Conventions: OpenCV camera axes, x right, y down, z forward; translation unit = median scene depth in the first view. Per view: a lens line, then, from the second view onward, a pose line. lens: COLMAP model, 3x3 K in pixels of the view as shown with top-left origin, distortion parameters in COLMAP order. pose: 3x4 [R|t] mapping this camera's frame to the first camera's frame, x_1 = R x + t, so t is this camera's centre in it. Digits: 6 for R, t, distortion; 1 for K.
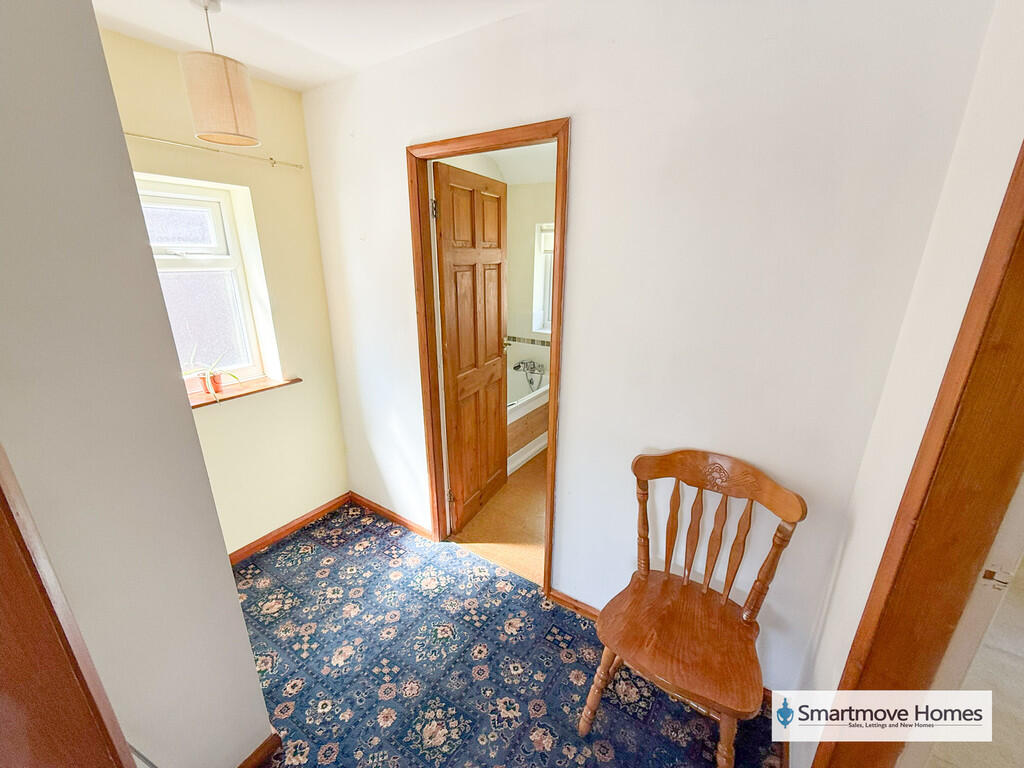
lens RADIAL K [[409.4, 0, 512.8], [0, 409.4, 386.0], [0, 0, 1]] dist [0.000554, -0.000080]
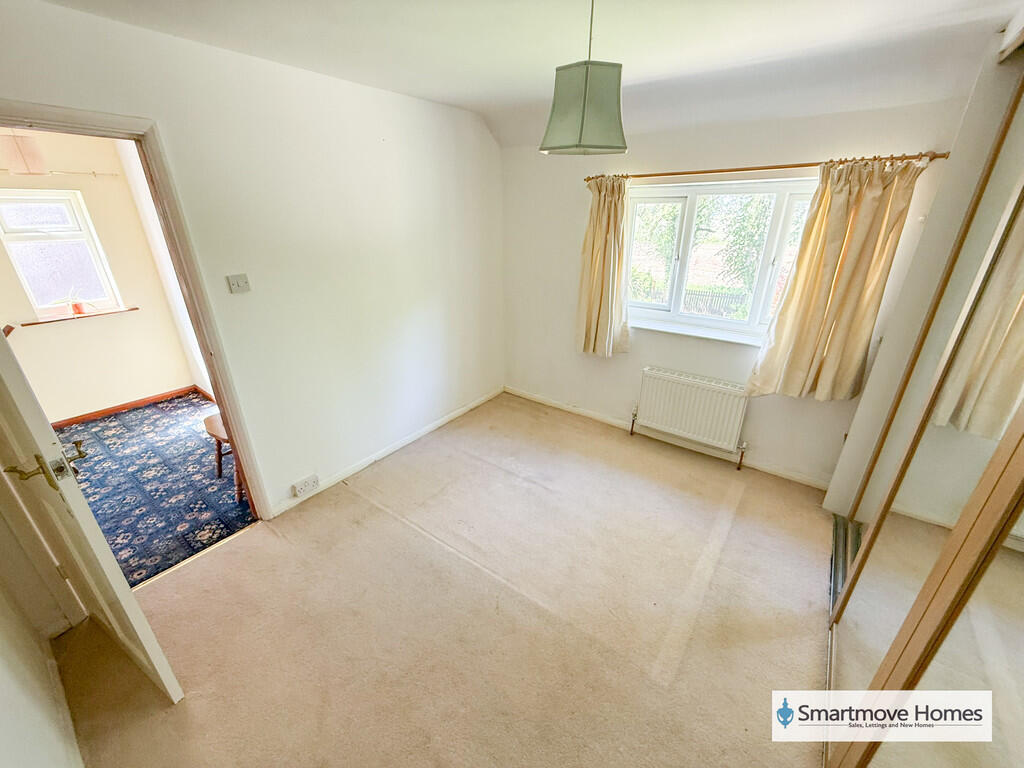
lens RADIAL K [[409.4, 0, 512.6], [0, 409.4, 385.1], [0, 0, 1]] dist [0.000554, -0.000080]
pose [[0.996743, 0.013924, -0.079426, 1.275279], [-0.006945, 0.996143, 0.087472, 0.156840], [0.080338, -0.086636, 0.992995, -0.609921]]
